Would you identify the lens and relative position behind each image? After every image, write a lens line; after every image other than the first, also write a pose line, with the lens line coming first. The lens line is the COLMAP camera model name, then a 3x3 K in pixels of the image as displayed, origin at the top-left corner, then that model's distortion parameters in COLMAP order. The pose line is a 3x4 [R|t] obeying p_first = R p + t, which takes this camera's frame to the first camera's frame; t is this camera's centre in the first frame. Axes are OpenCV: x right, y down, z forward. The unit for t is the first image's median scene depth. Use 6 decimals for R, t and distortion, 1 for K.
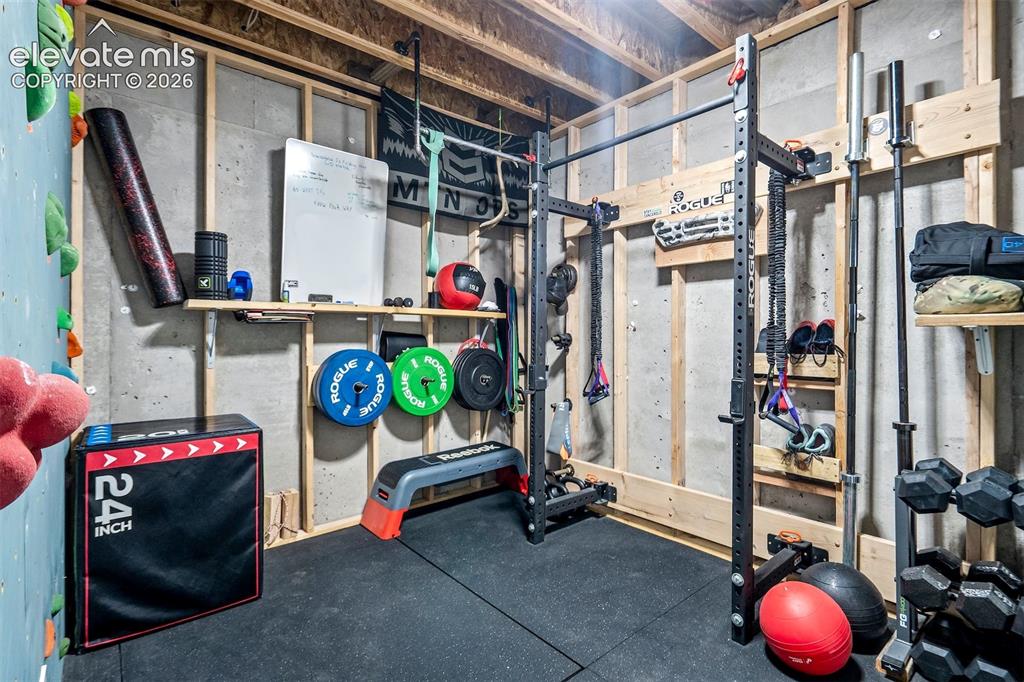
lens RADIAL K [[481.2, 0, 510.6], [0, 481.2, 334.0], [0, 0, 1]] dist [-0.002536, 0.000612]
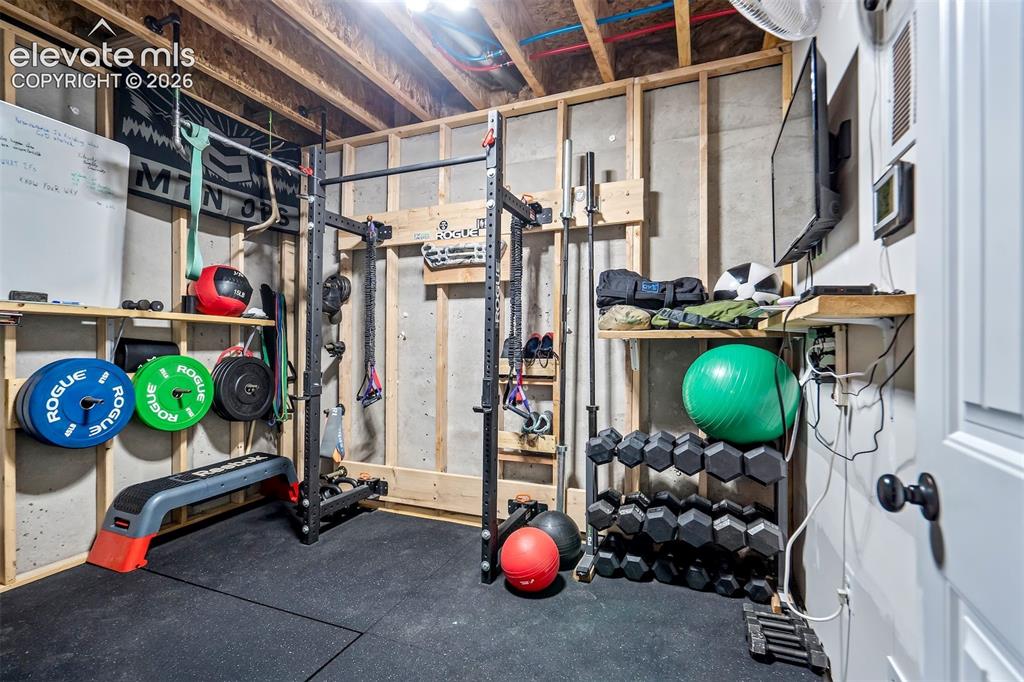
lens RADIAL K [[481.2, 0, 510.6], [0, 481.2, 334.0], [0, 0, 1]] dist [-0.002536, 0.000612]
pose [[0.885861, 0.014914, 0.463712, -0.047854], [-0.006260, 0.999776, -0.020195, 0.001277], [-0.463909, 0.014987, 0.885756, -0.115955]]
